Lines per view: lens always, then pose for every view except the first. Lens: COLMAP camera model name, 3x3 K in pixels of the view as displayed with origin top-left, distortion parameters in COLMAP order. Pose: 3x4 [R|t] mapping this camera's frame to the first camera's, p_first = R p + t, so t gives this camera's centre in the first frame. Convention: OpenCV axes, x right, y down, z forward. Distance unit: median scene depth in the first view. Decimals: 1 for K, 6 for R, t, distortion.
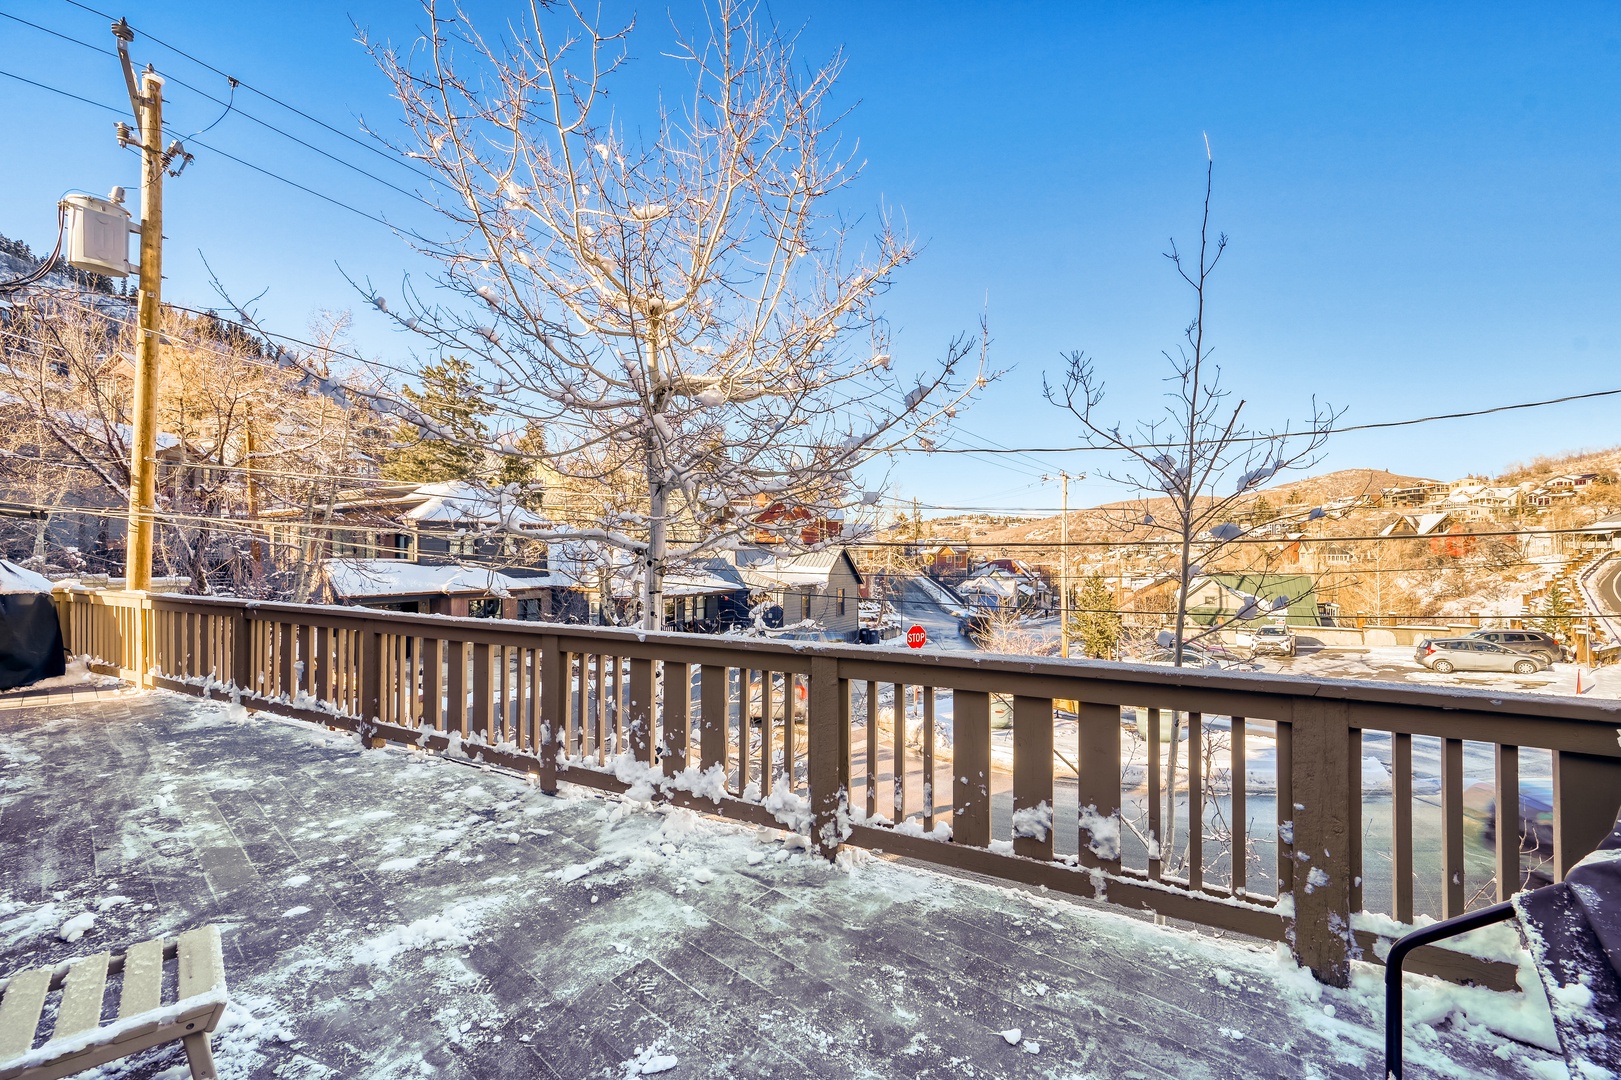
lens RADIAL K [[642.7, 0, 819.4], [0, 642.7, 552.0], [0, 0, 1]] dist [0.005521, 0.000822]
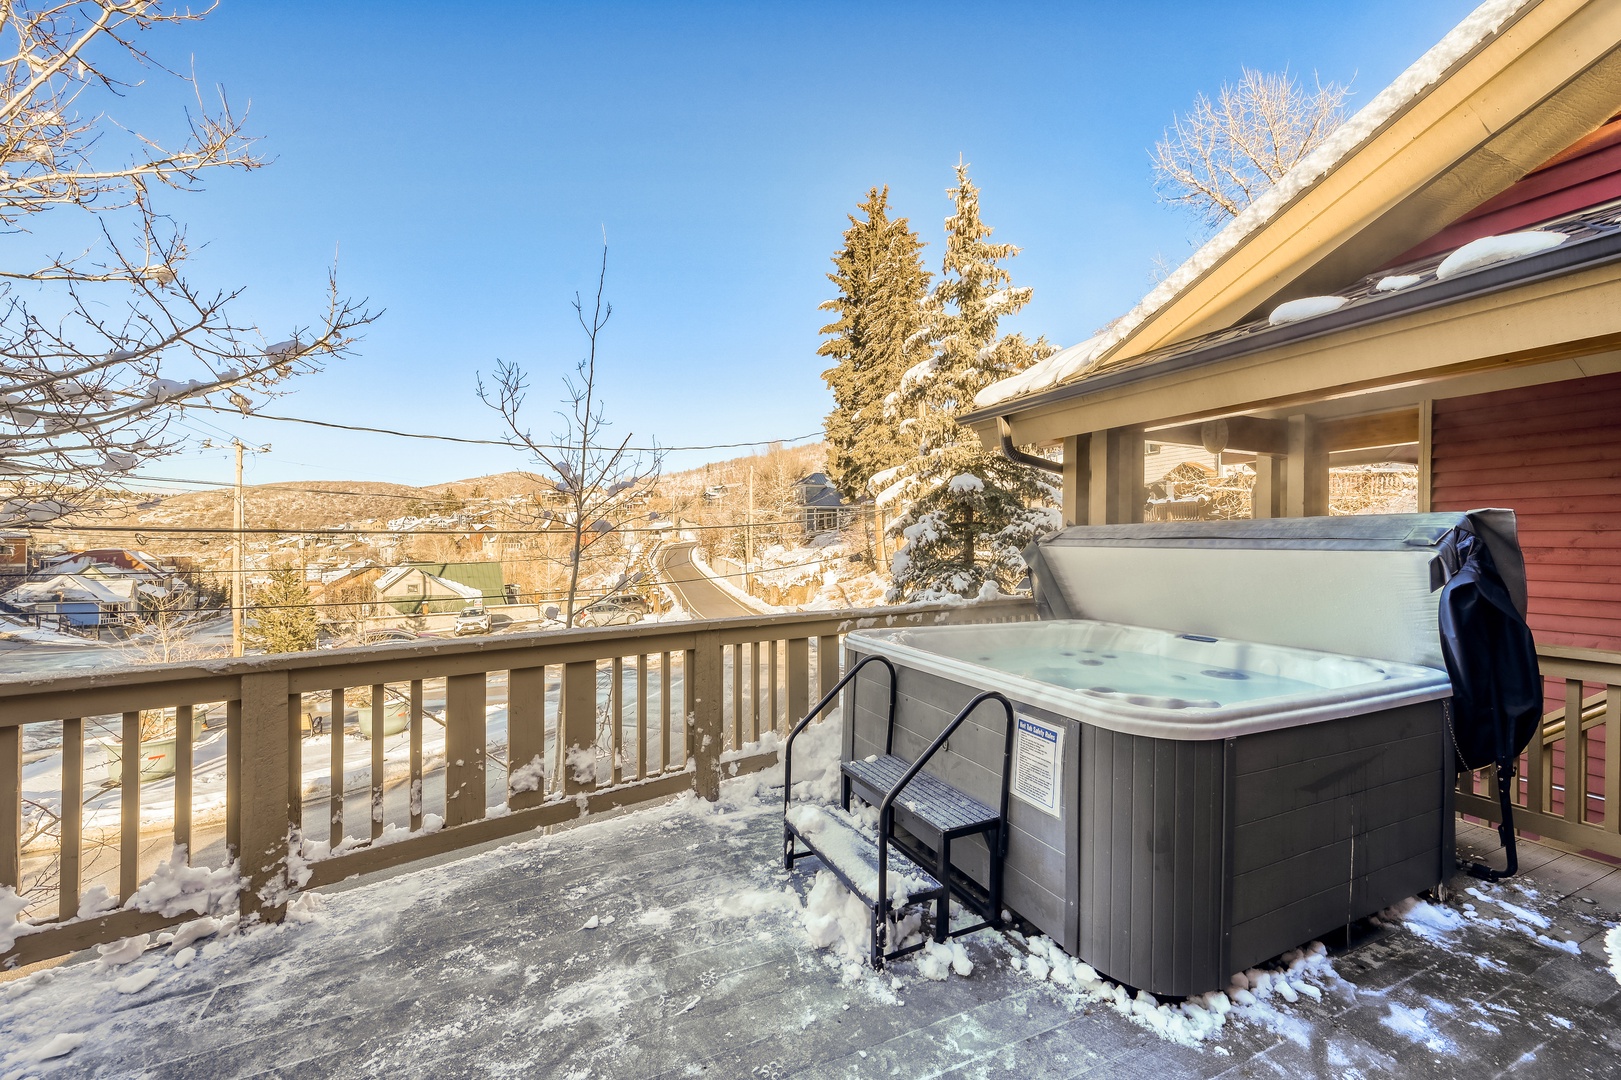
lens RADIAL K [[616.7, 0, 836.2], [0, 616.7, 548.0], [0, 0, 1]] dist [0.002237, 0.000433]
pose [[0.412003, -0.006523, 0.911159, -0.368187], [-0.004634, 0.999946, 0.009253, -0.000339], [-0.911171, -0.008035, 0.411951, 0.041455]]
